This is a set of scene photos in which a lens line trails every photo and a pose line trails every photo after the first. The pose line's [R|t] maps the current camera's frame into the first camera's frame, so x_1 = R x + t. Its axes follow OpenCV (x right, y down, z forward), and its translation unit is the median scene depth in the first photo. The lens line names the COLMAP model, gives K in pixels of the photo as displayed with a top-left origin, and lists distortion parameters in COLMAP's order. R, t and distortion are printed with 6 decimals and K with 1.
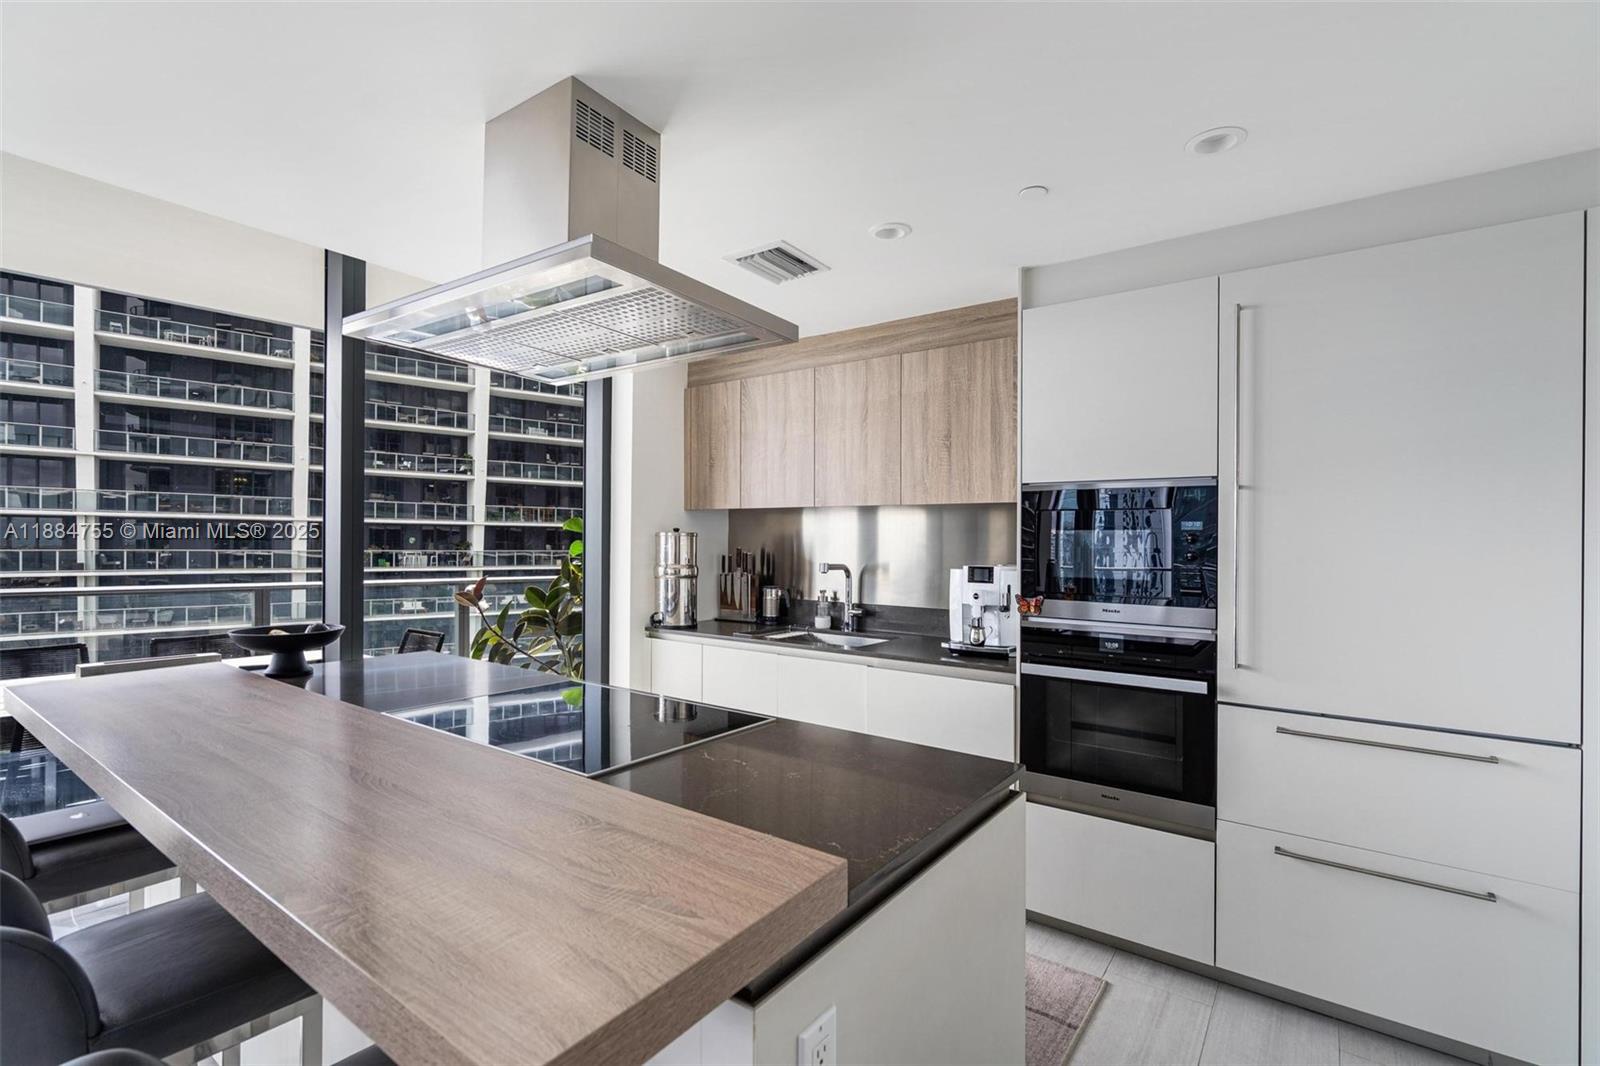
lens RADIAL K [[730.0, 0, 802.3], [0, 730.0, 533.6], [0, 0, 1]] dist [0.001401, 0.000404]
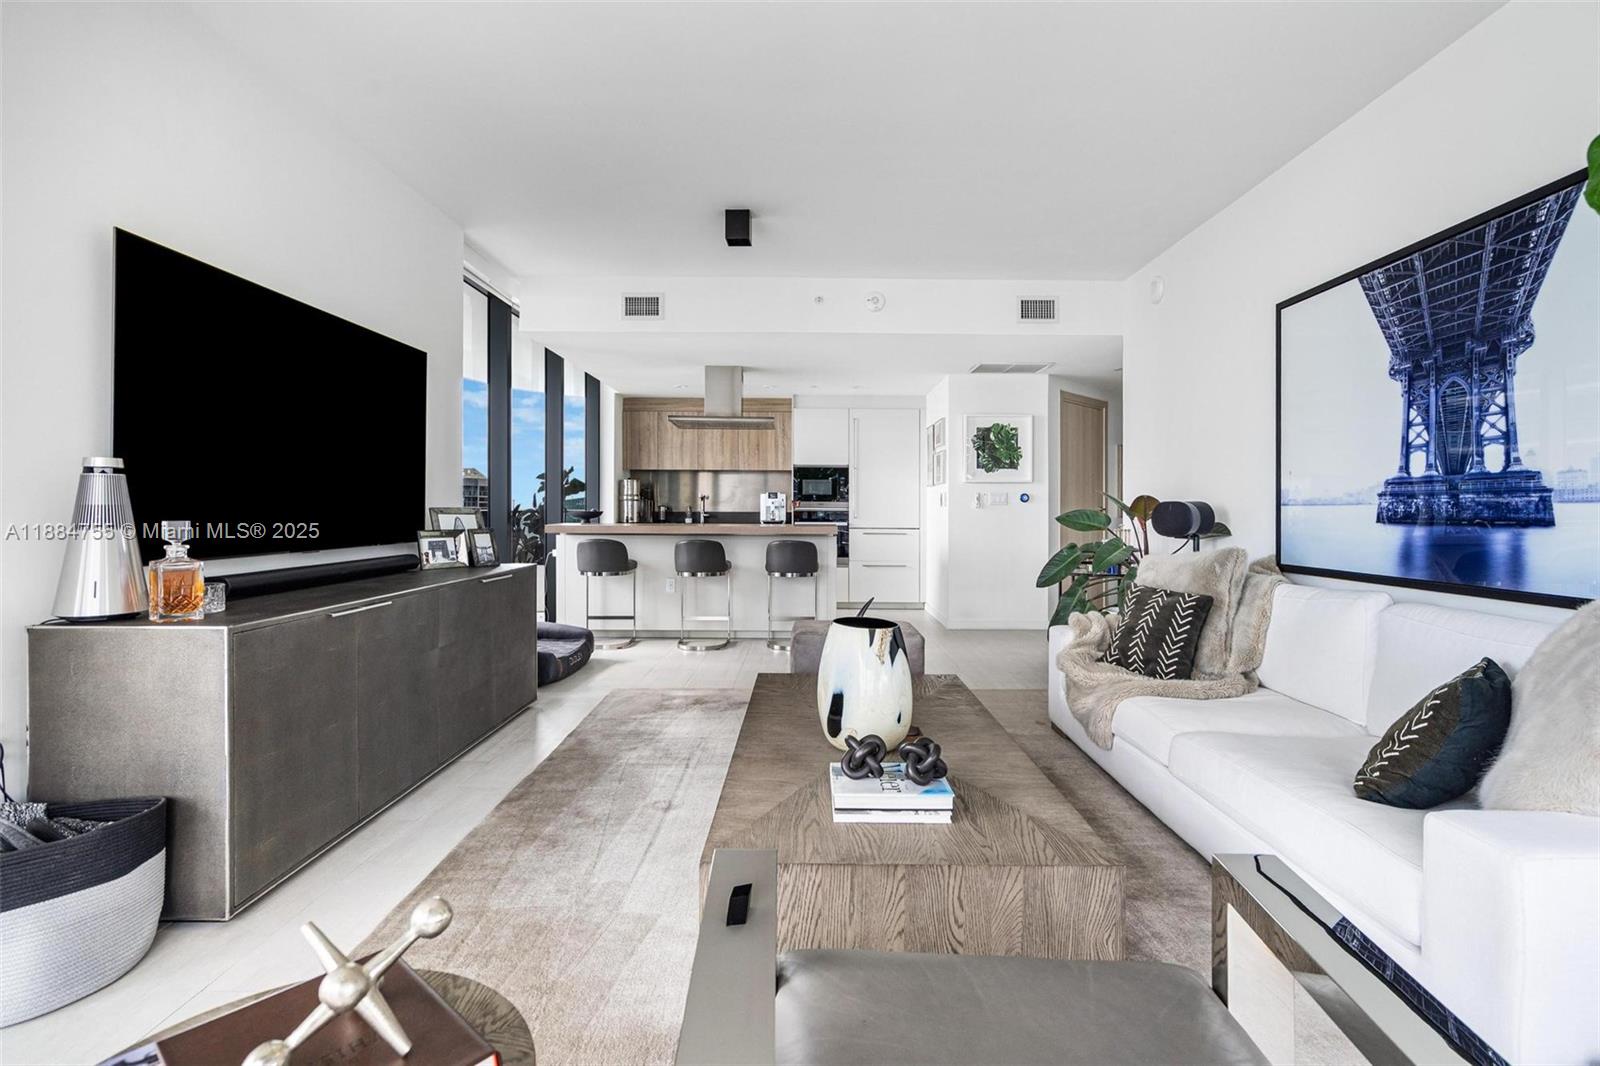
lens RADIAL K [[737.5, 0, 804.1], [0, 737.5, 508.0], [0, 0, 1]] dist [0.000181, 0.000905]
pose [[0.816579, -0.005411, 0.577208, -1.299520], [-0.002188, 0.999920, 0.012468, 0.067019], [-0.577230, -0.011444, 0.816502, -1.396619]]
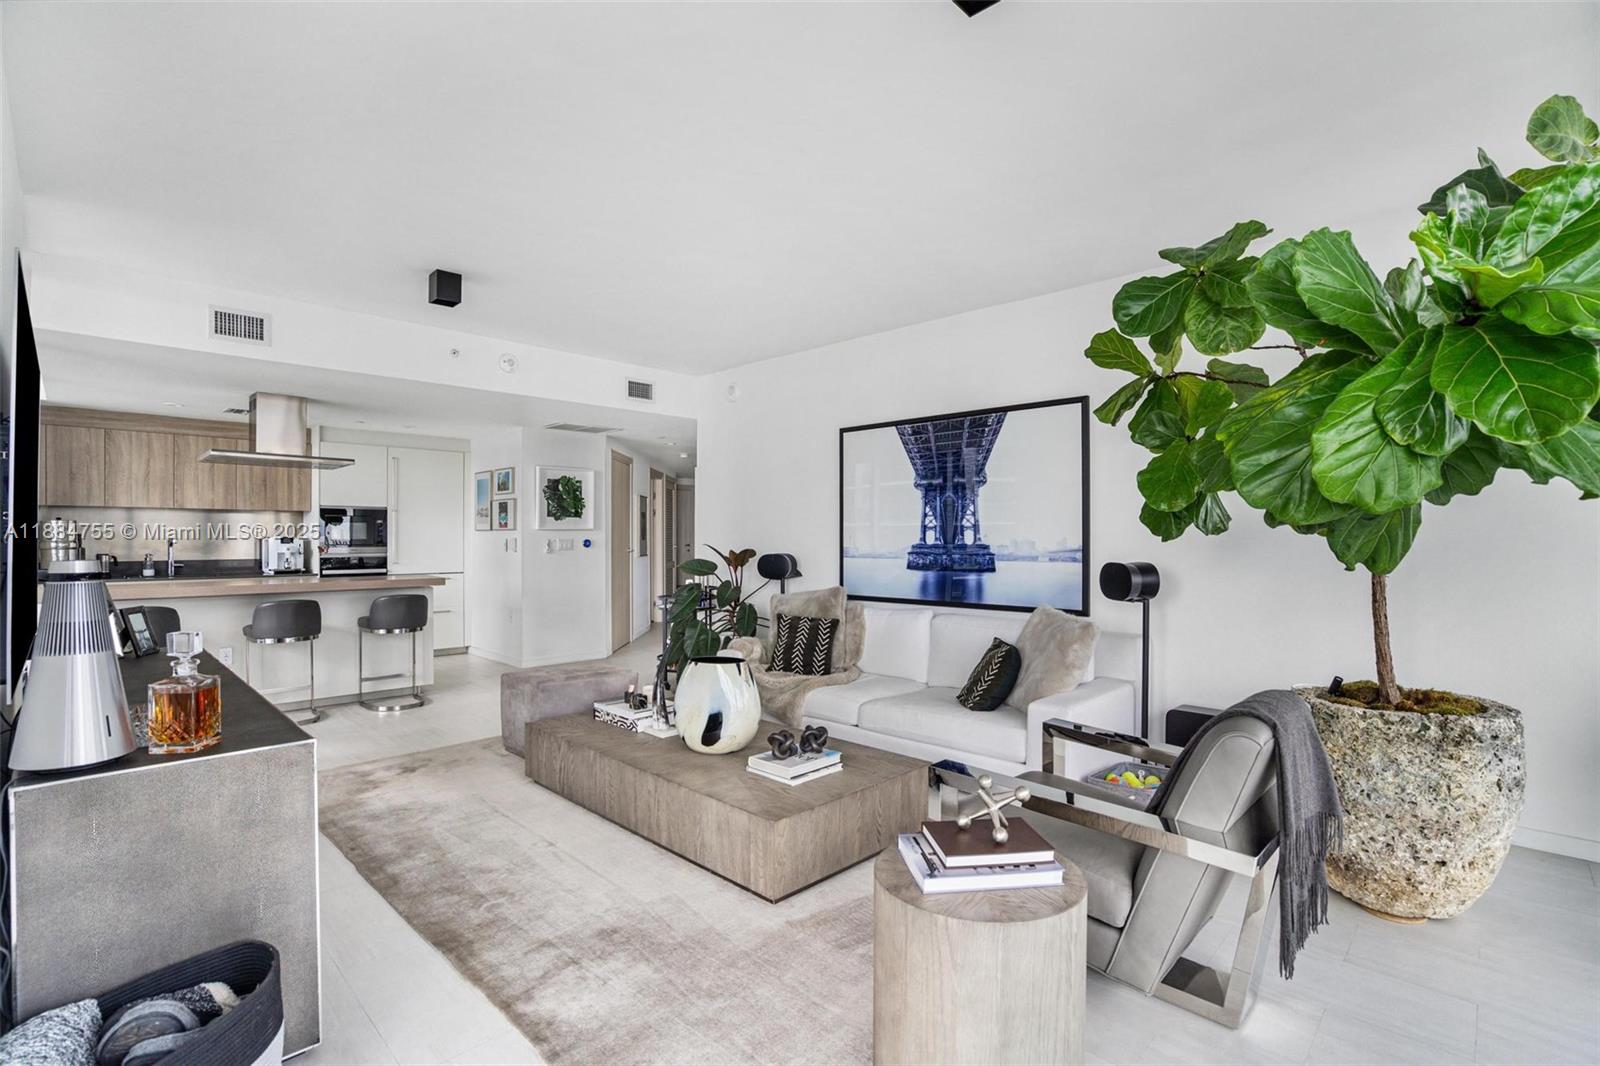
lens RADIAL K [[753.6, 0, 800.0], [0, 753.6, 533.0], [0, 0, 1]] dist [-0.034773, 0.000430]
pose [[0.162075, -0.005648, 0.986762, -1.890777], [-0.007146, 0.999951, 0.006897, 0.001966], [-0.986753, -0.008169, 0.162027, -1.068943]]
